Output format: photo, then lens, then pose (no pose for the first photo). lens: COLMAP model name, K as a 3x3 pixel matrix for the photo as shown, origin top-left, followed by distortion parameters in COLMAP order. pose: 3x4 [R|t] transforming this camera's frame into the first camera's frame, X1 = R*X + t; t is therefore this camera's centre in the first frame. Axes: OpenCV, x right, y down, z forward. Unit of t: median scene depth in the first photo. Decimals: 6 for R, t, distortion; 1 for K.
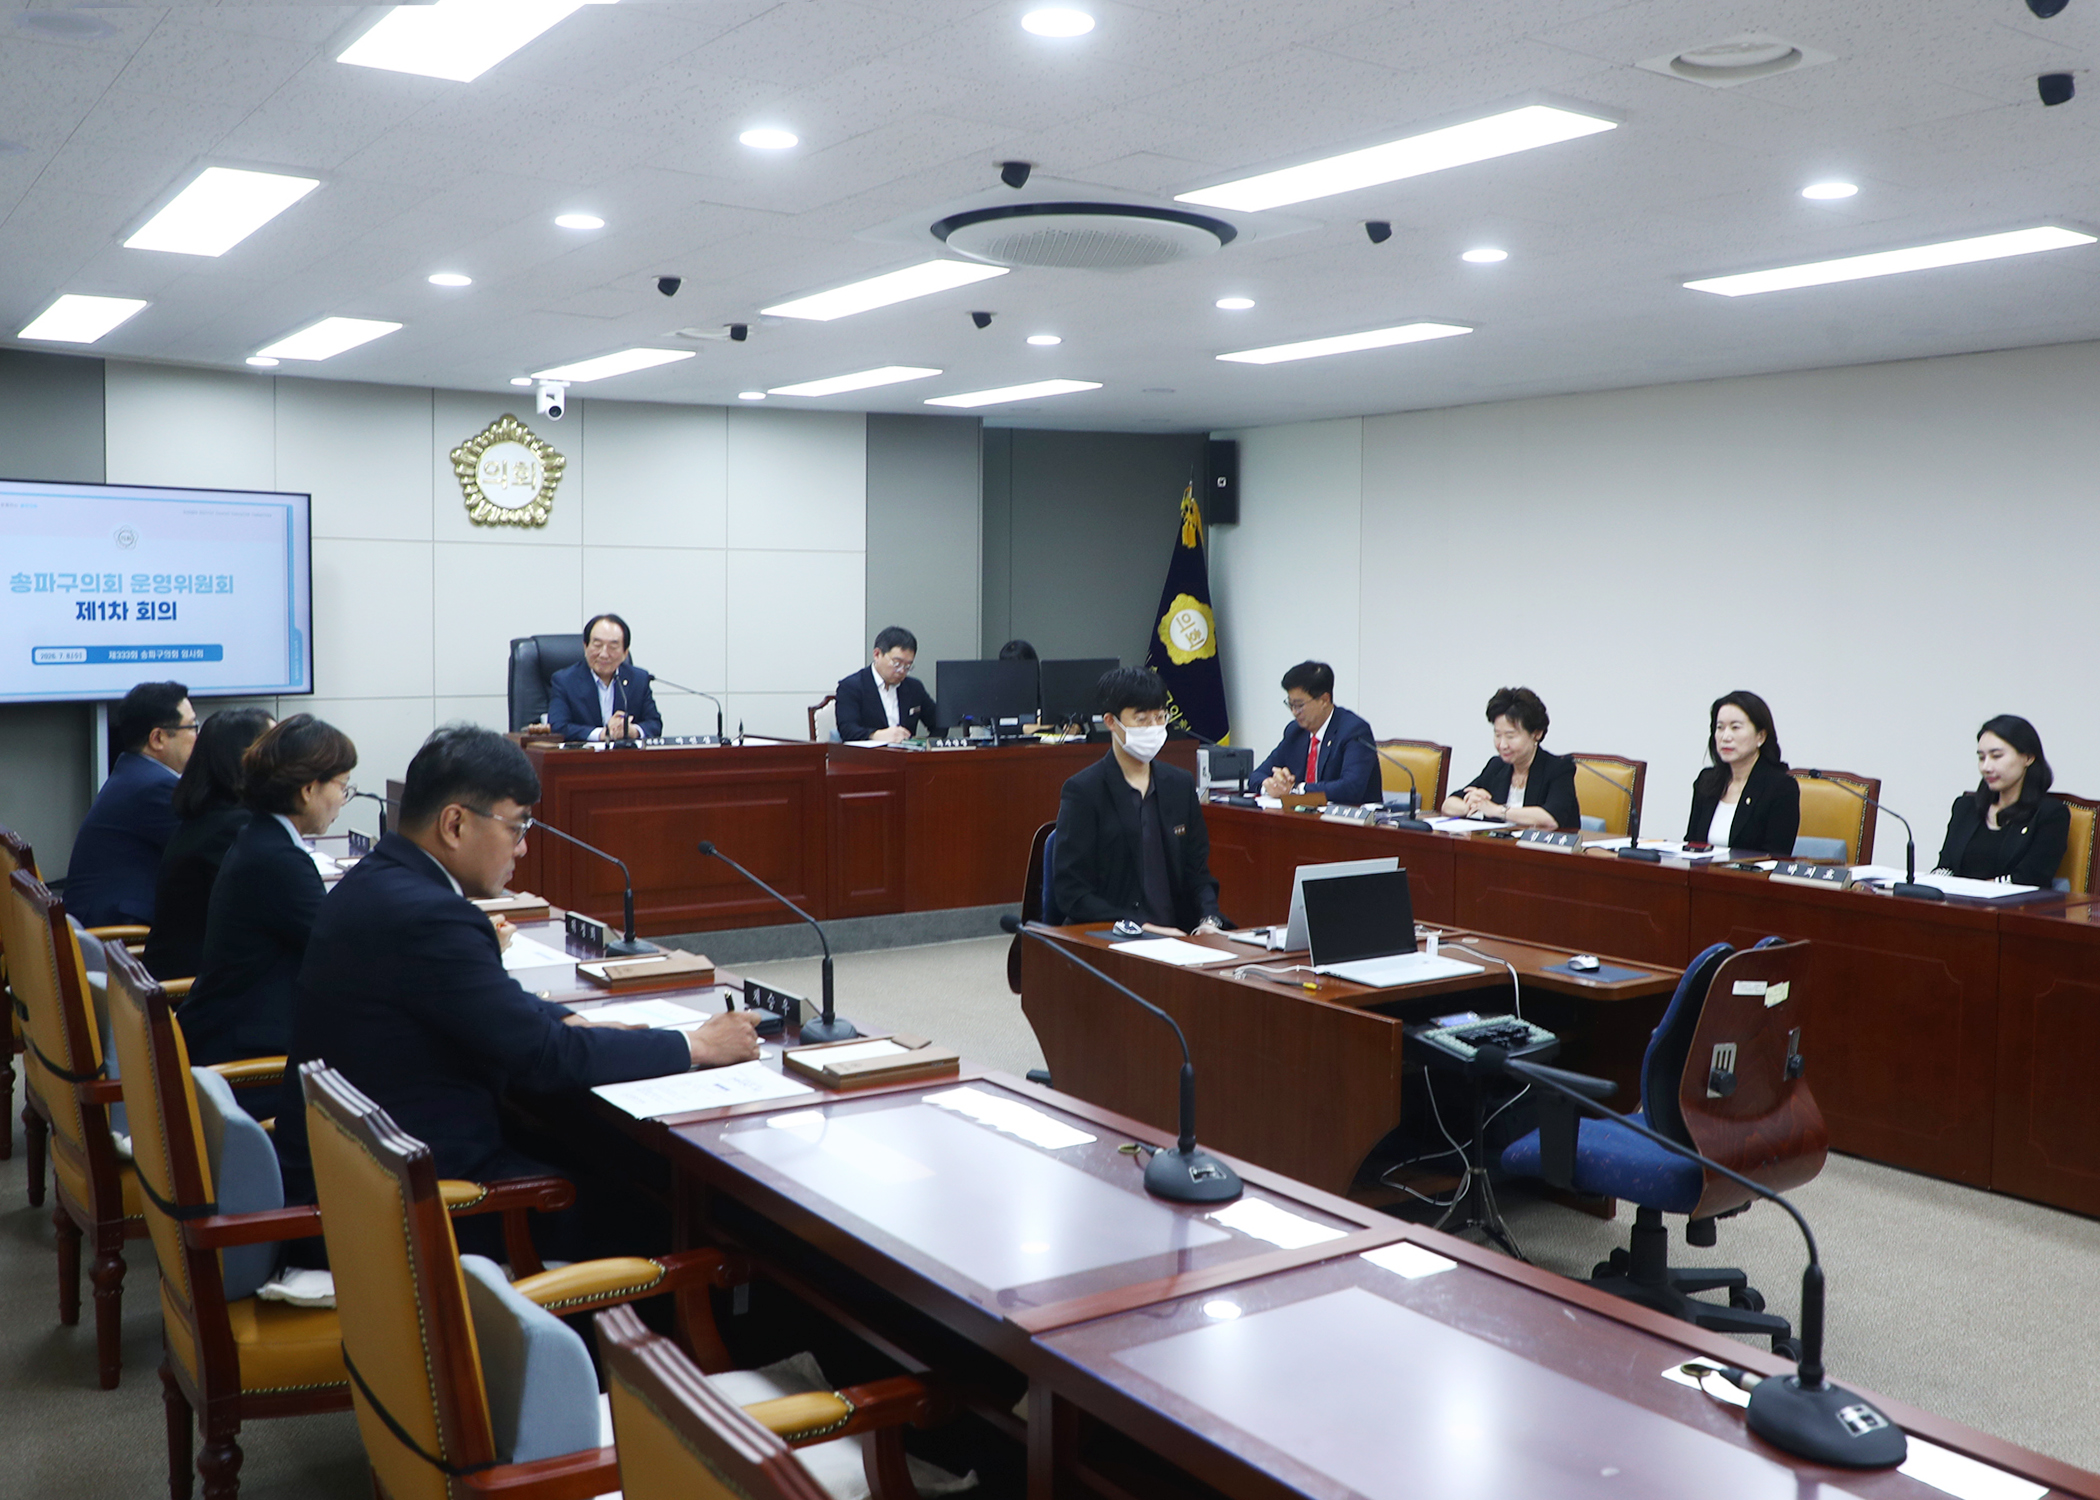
lens RADIAL K [[1915.1, 0, 1086.5], [0, 1915.1, 738.8], [0, 0, 1]] dist [-0.060169, 0.019088]
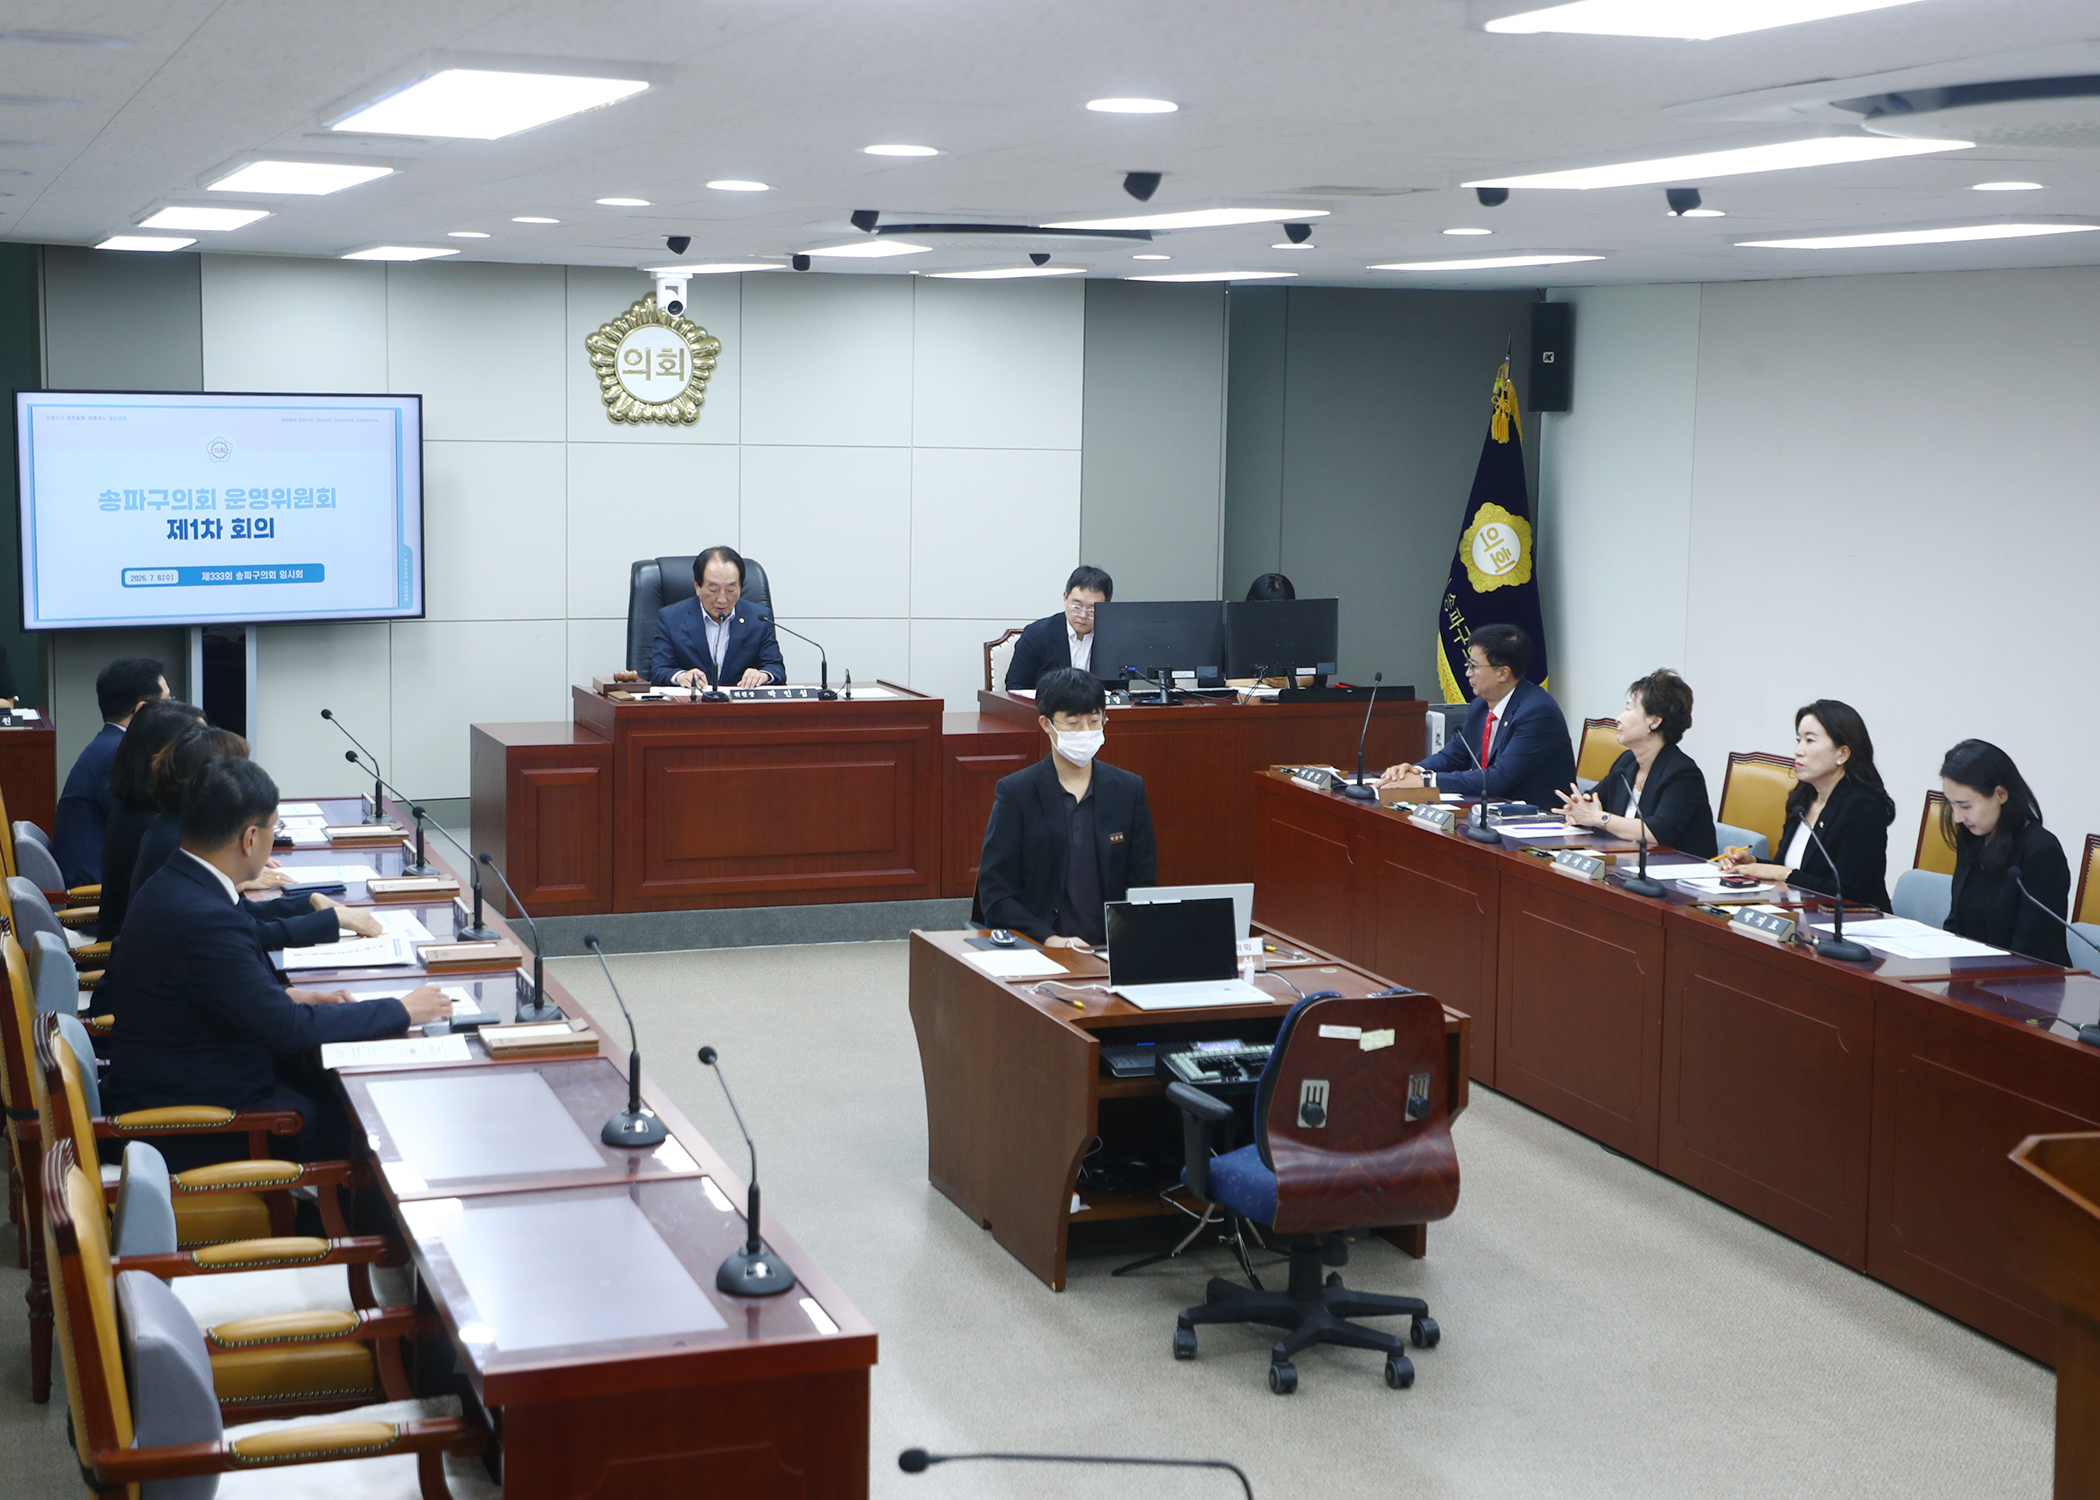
lens RADIAL K [[2997.2, 0, 1050.0], [0, 2997.2, 750.0], [0, 0, 1]] dist [0.064170, -0.011175]
pose [[0.961744, 0.041405, -0.270803, 0.277677], [-0.026071, 0.997859, 0.059981, -0.056517], [0.272707, -0.050626, 0.960764, -0.304206]]
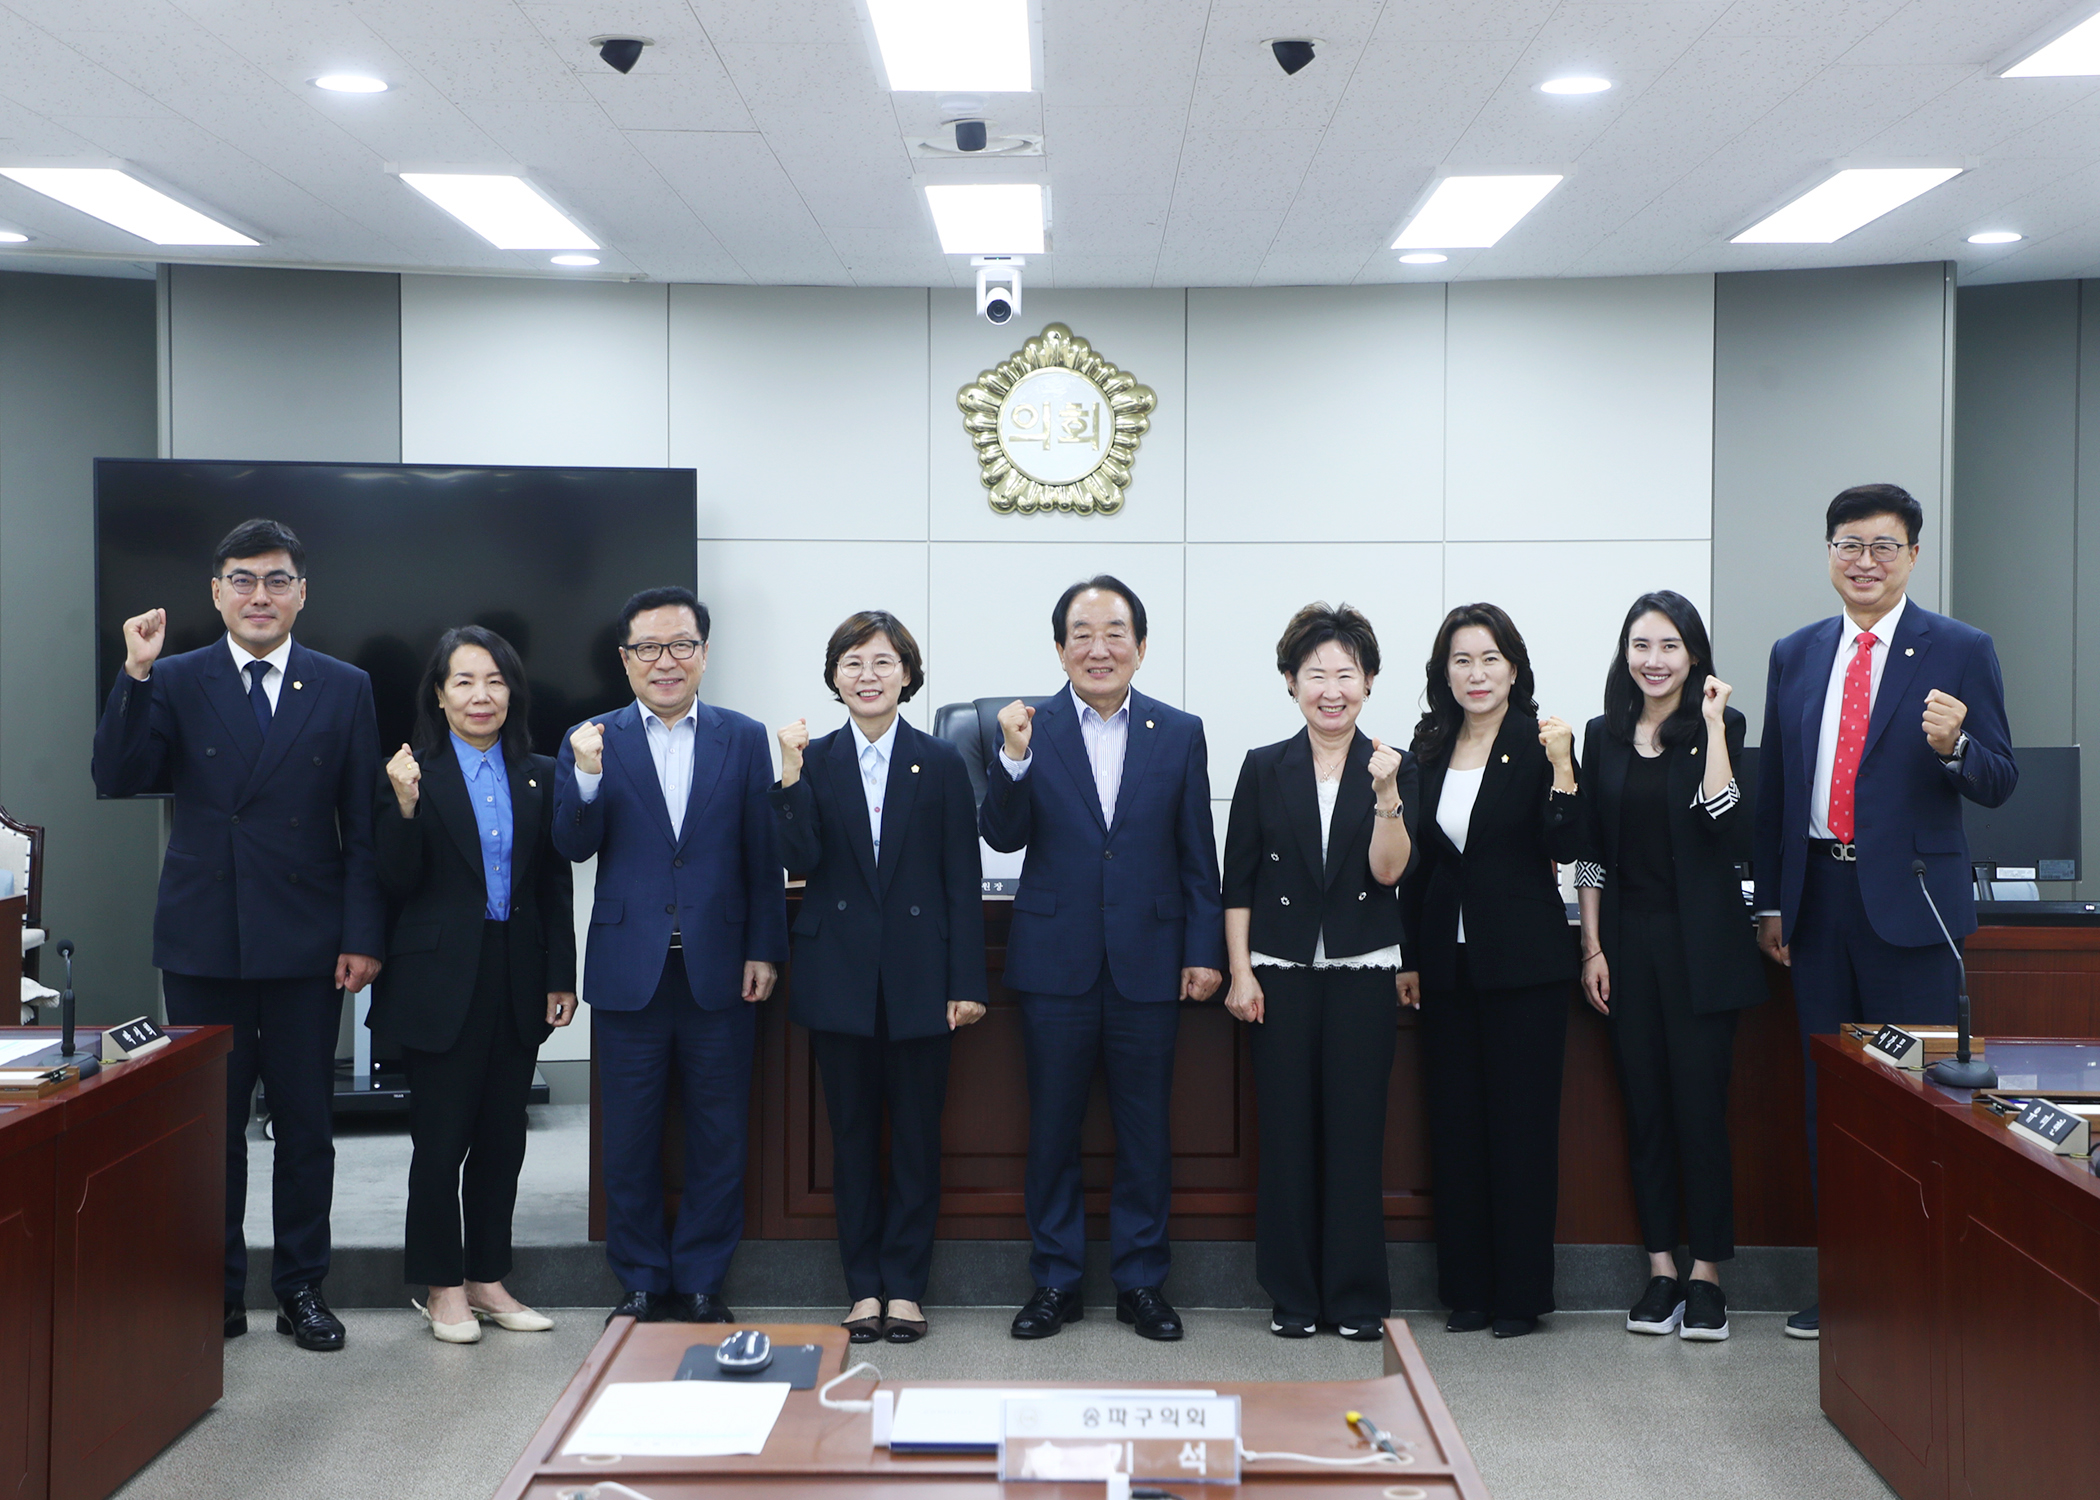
lens RADIAL K [[2997.2, 0, 1050.0], [0, 2997.2, 750.0], [0, 0, 1]] dist [0.064170, -0.011175]
pose [[0.816412, 0.018519, -0.577173, 0.265448], [-0.034175, 0.999283, -0.016278, -0.025635], [0.576458, 0.033014, 0.816460, 0.272553]]
